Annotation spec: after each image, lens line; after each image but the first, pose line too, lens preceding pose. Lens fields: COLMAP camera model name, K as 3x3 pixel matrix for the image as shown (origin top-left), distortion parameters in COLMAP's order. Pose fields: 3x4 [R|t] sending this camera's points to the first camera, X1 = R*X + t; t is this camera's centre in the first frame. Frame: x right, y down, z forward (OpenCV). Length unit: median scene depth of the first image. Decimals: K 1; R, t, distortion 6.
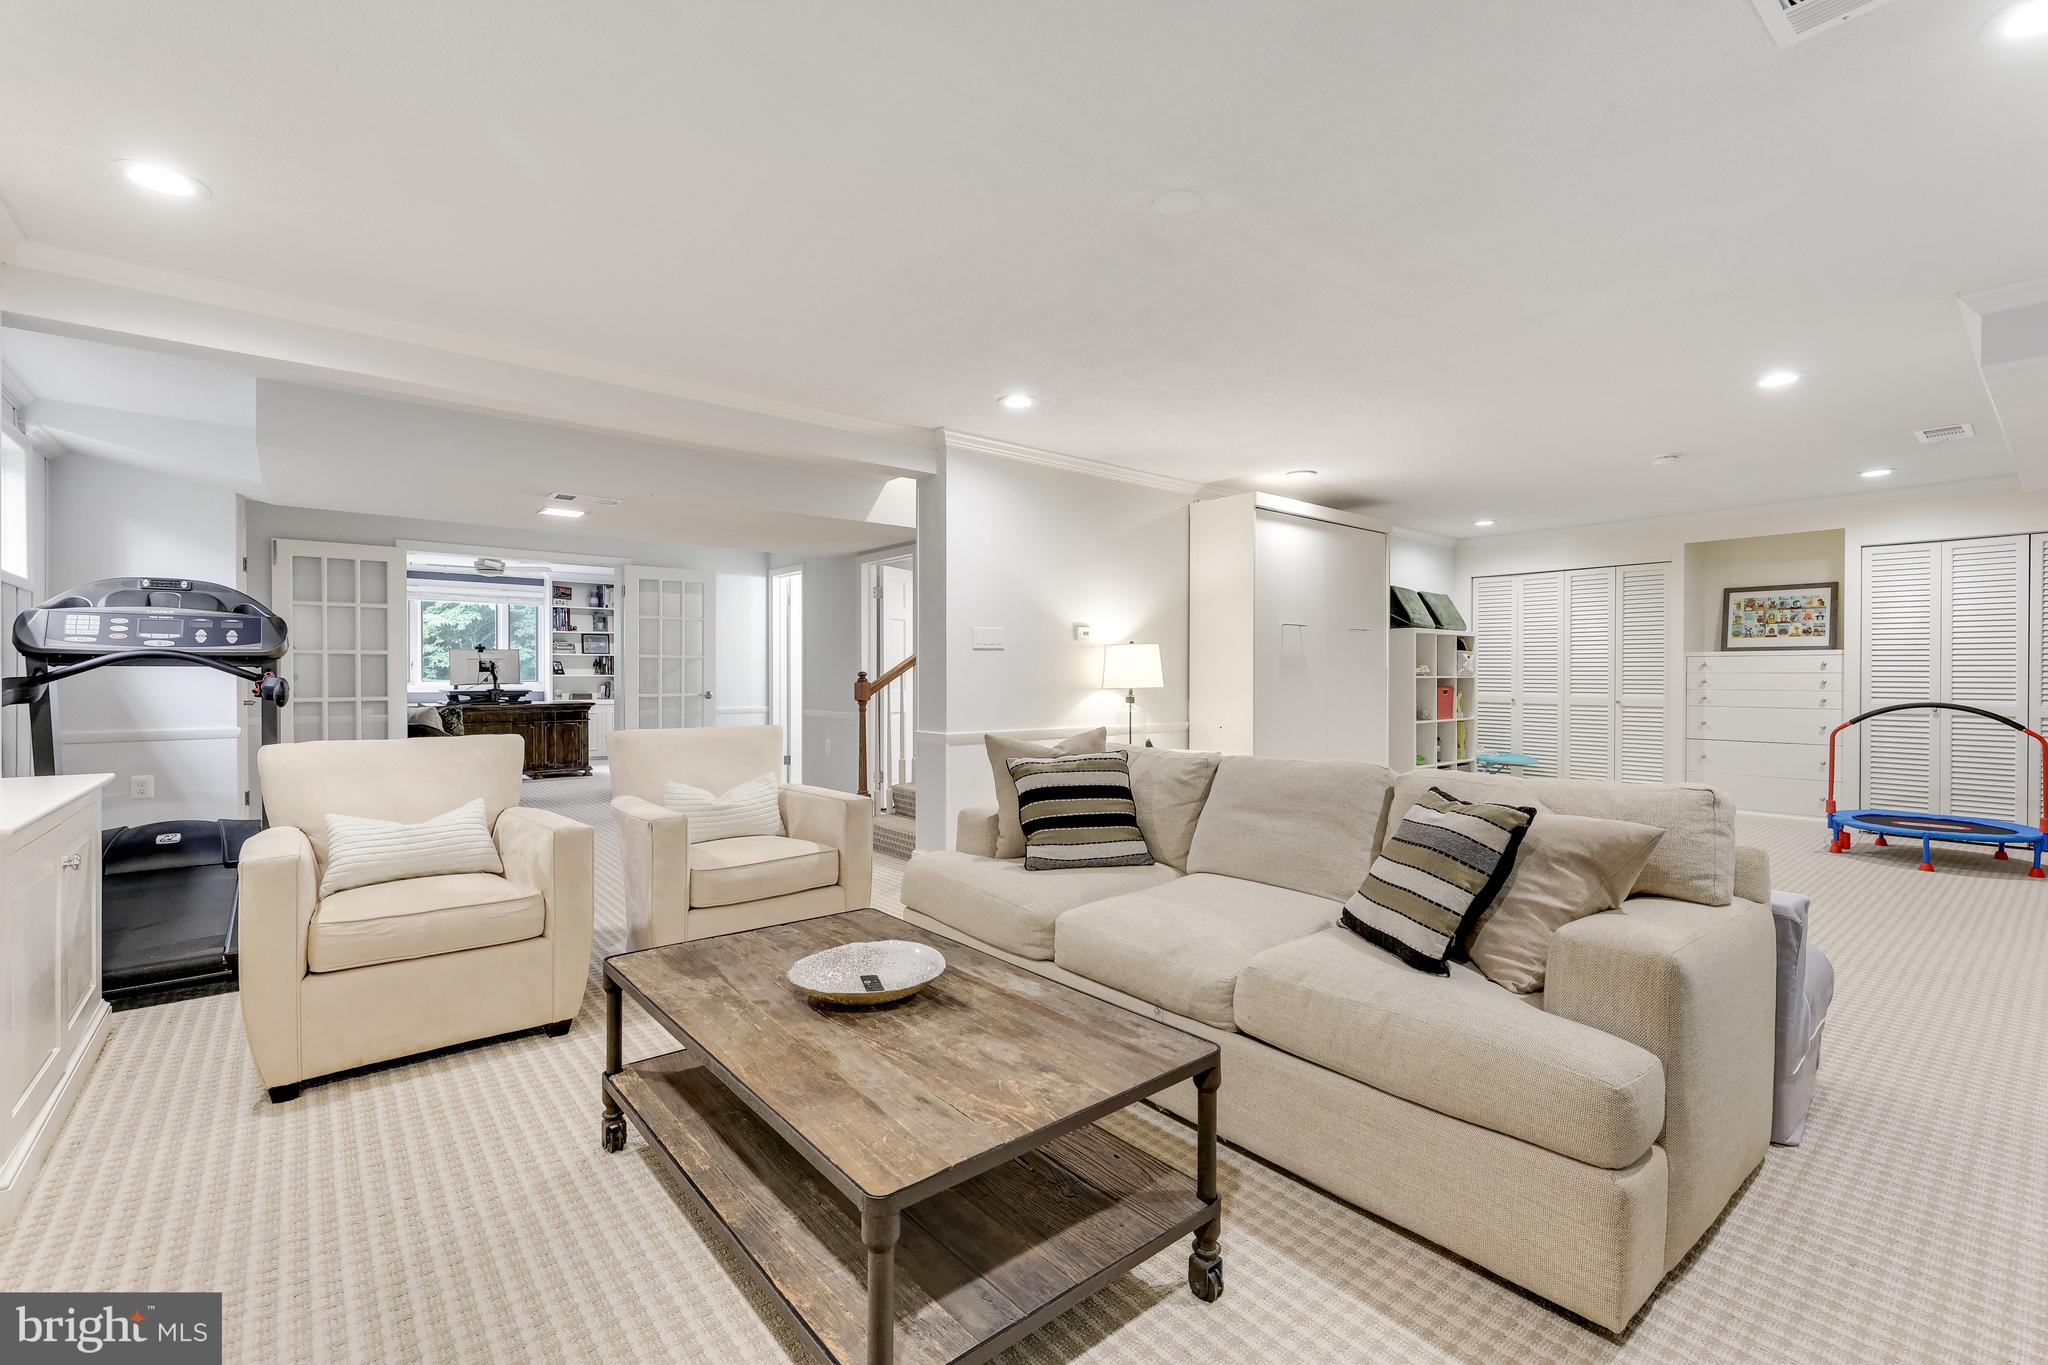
lens RADIAL K [[895.1, 0, 1011.7], [0, 895.1, 678.3], [0, 0, 1]] dist [0.001820, -0.000018]
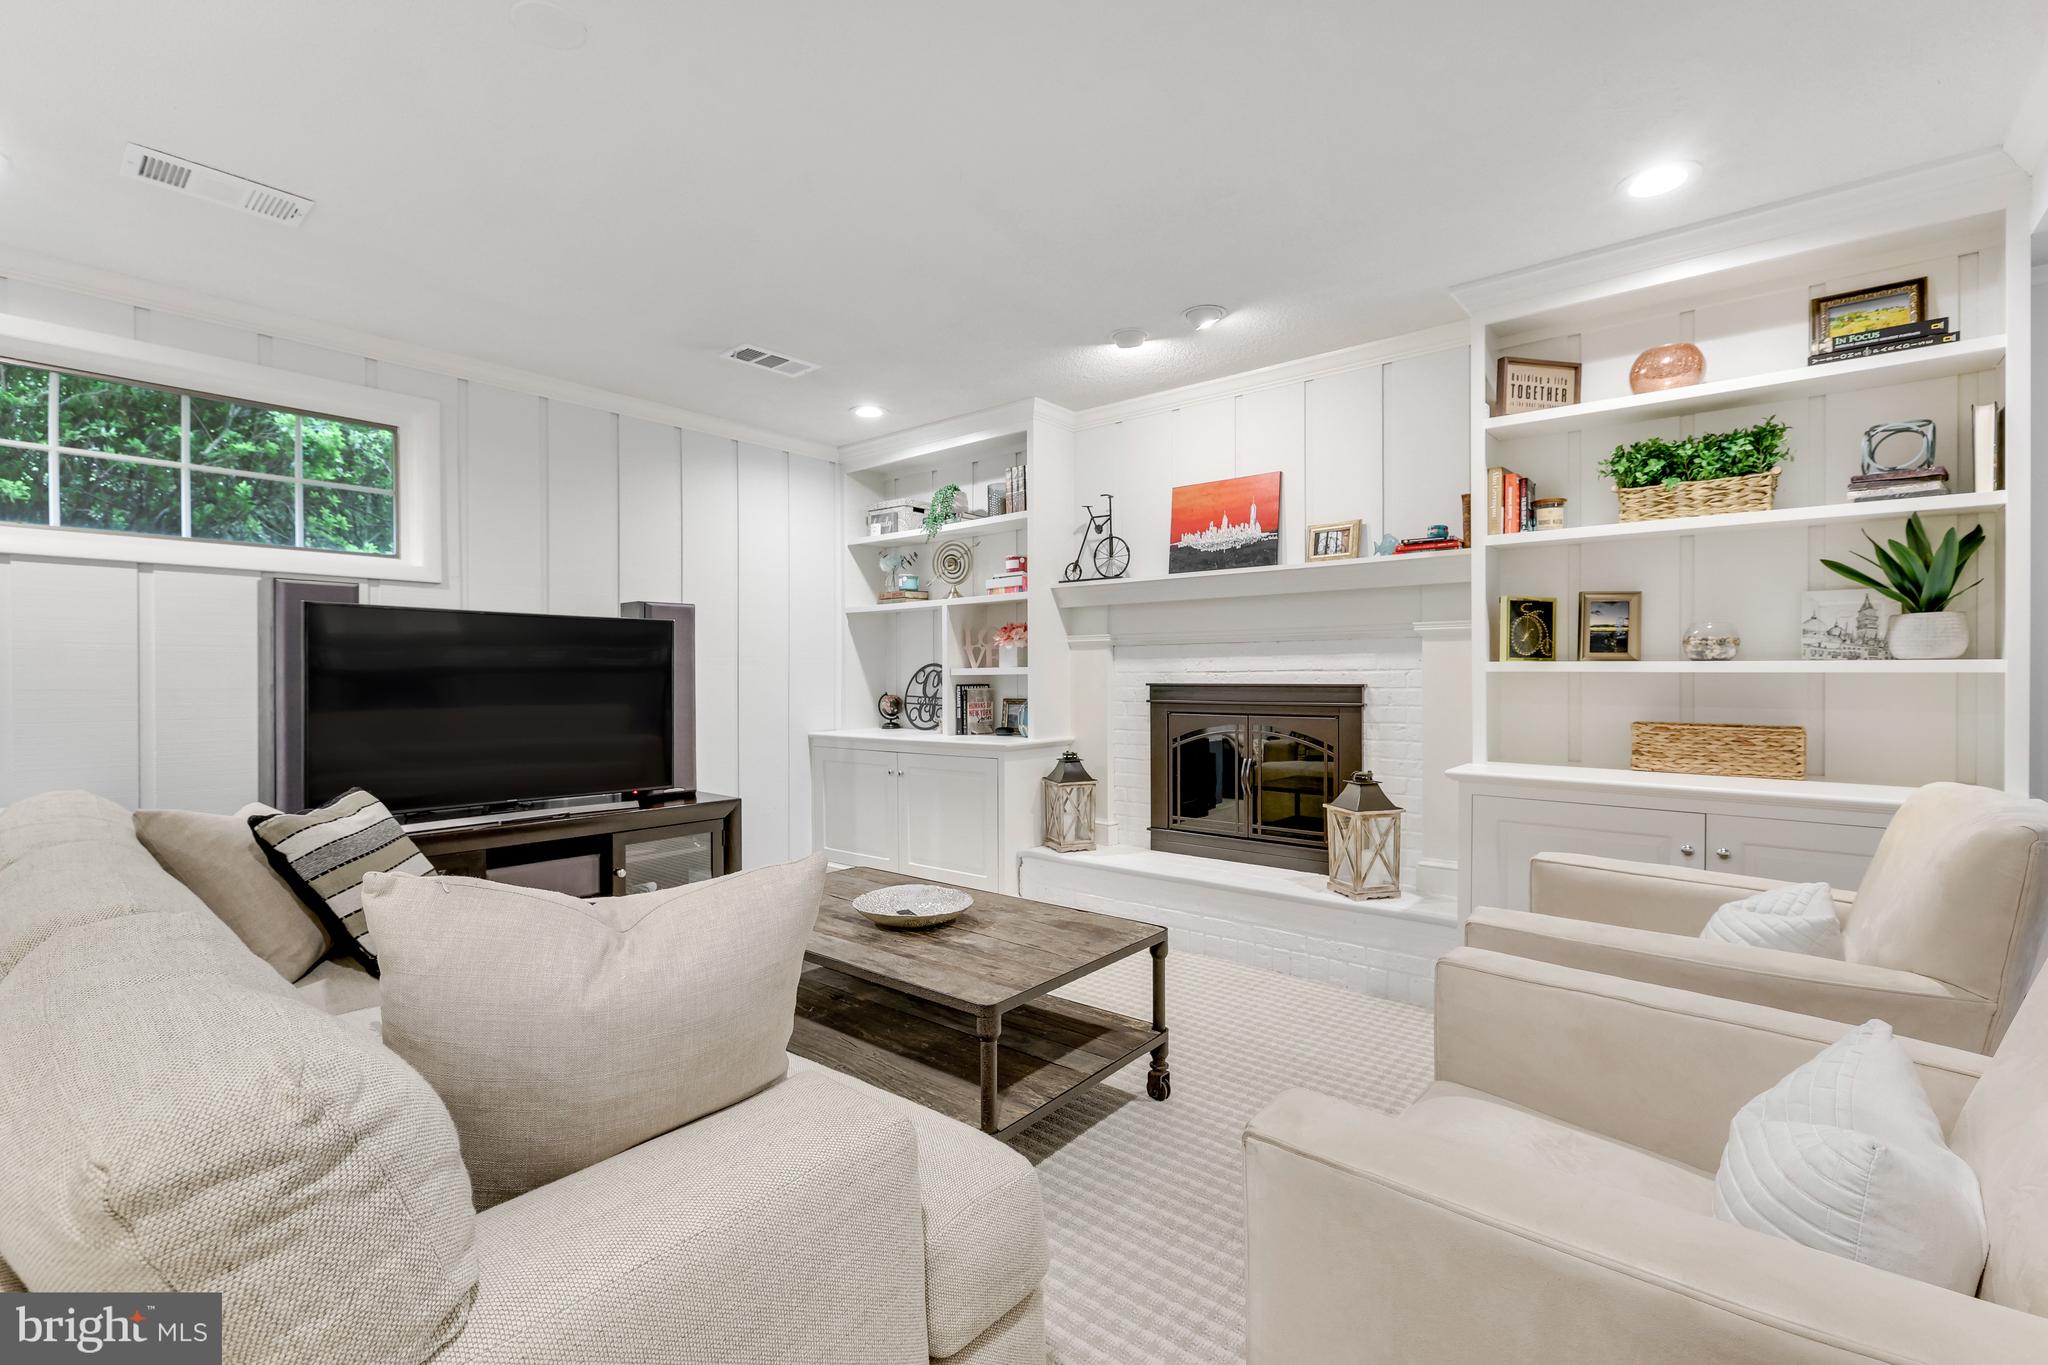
lens RADIAL K [[895.1, 0, 1011.7], [0, 895.1, 678.3], [0, 0, 1]] dist [0.001820, -0.000018]
pose [[-0.987697, 0.004509, -0.156314, -0.079591], [0.003109, 0.999953, 0.009199, -0.011744], [0.156348, 0.008600, -0.987665, 1.900079]]
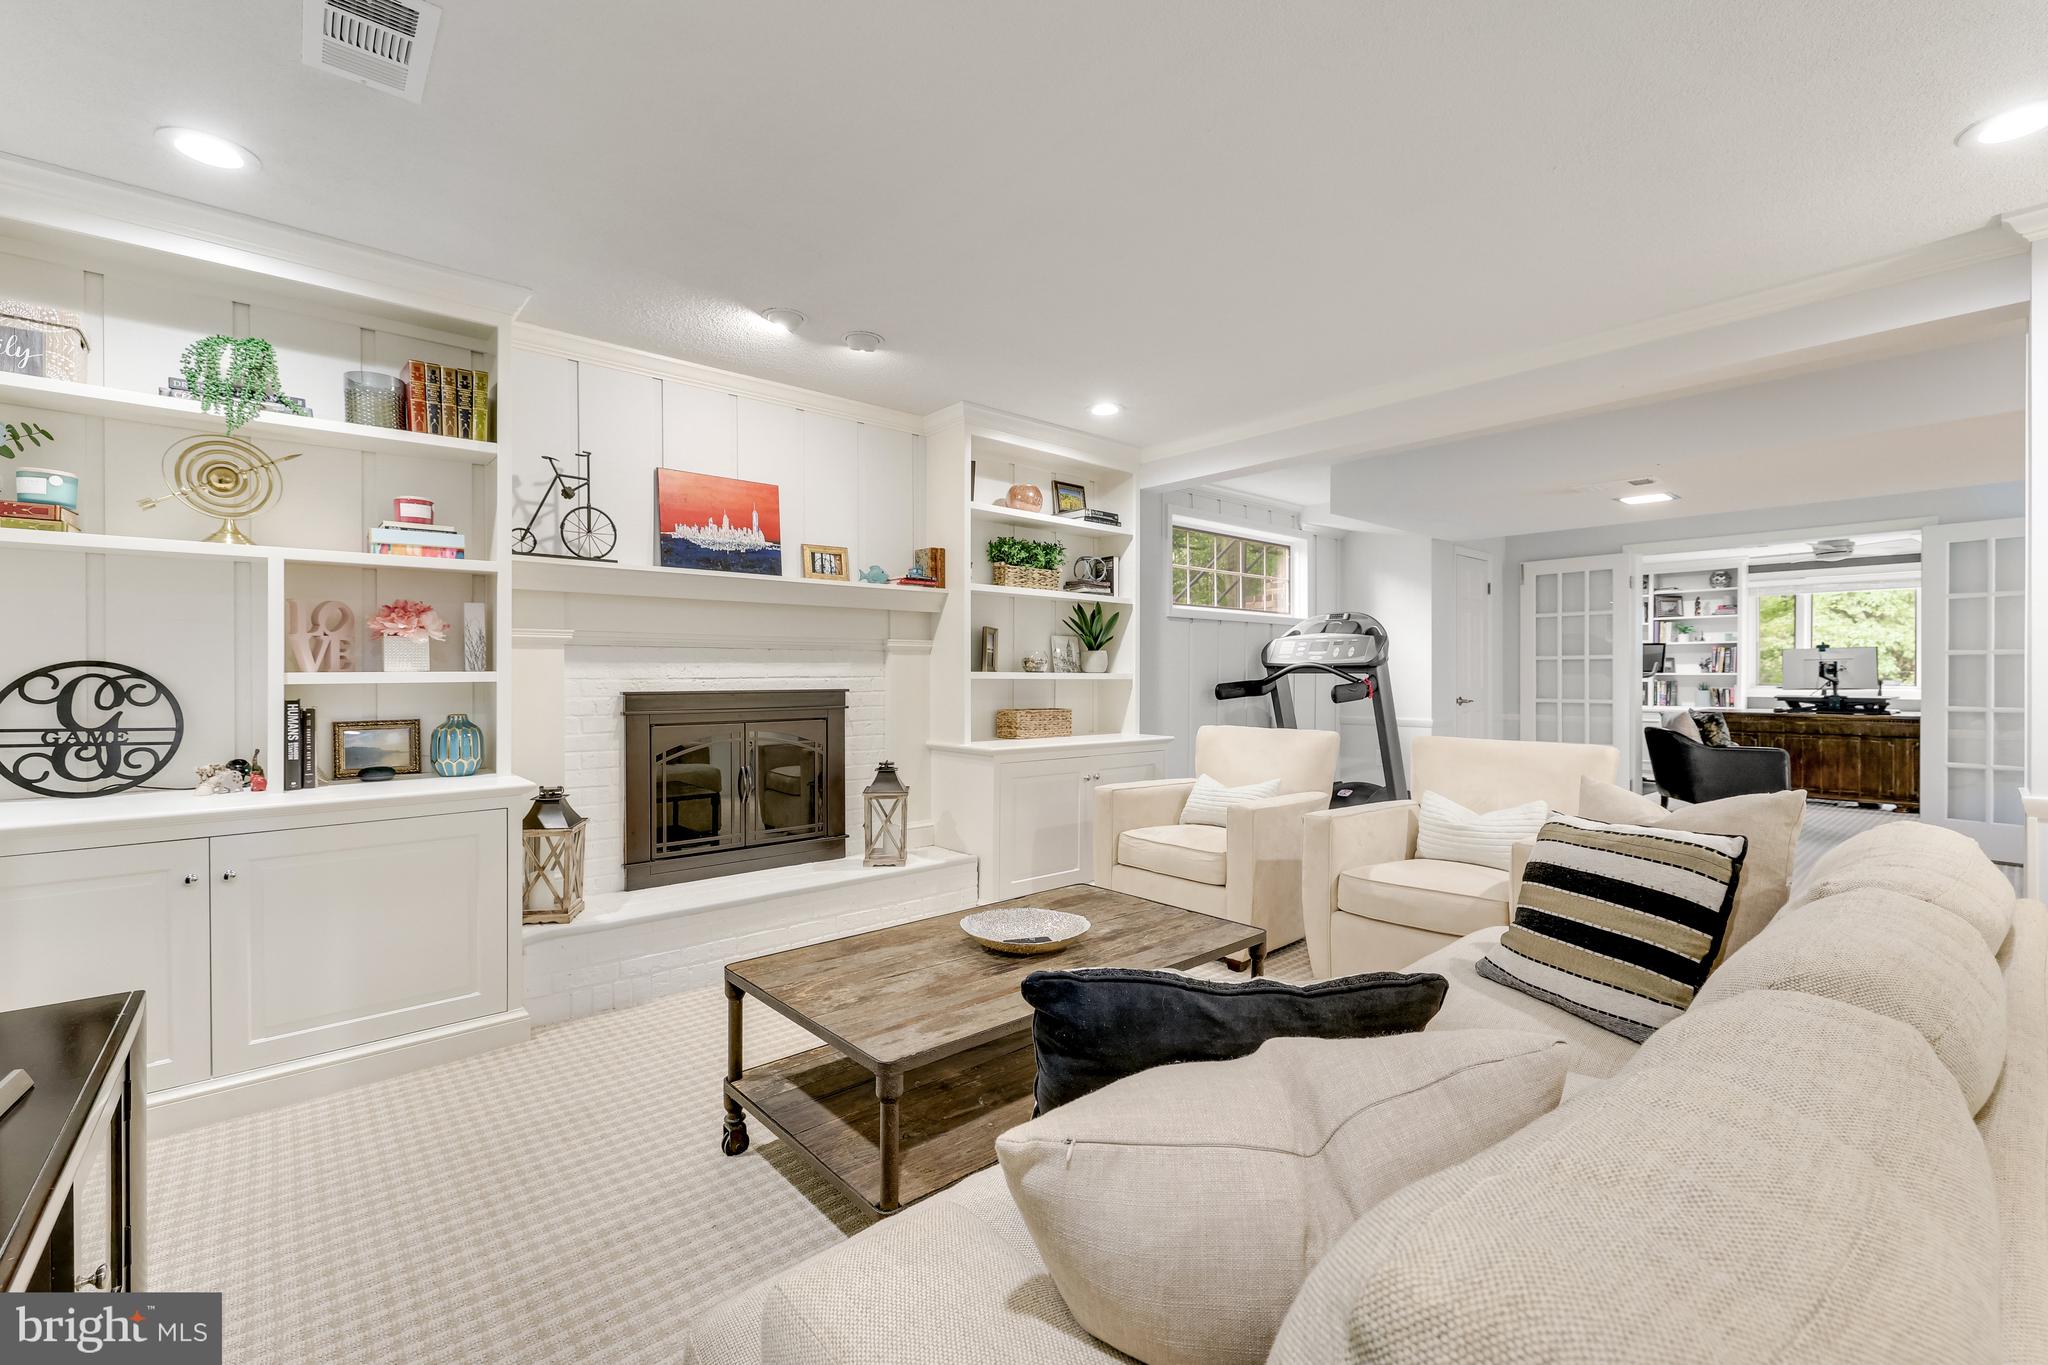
lens RADIAL K [[895.1, 0, 1011.7], [0, 895.1, 678.3], [0, 0, 1]] dist [0.001820, -0.000018]
pose [[0.008891, 0.002939, -0.999956, 0.872769], [-0.002895, 0.999992, 0.002914, -0.014031], [0.999956, 0.002869, 0.008900, 0.800594]]
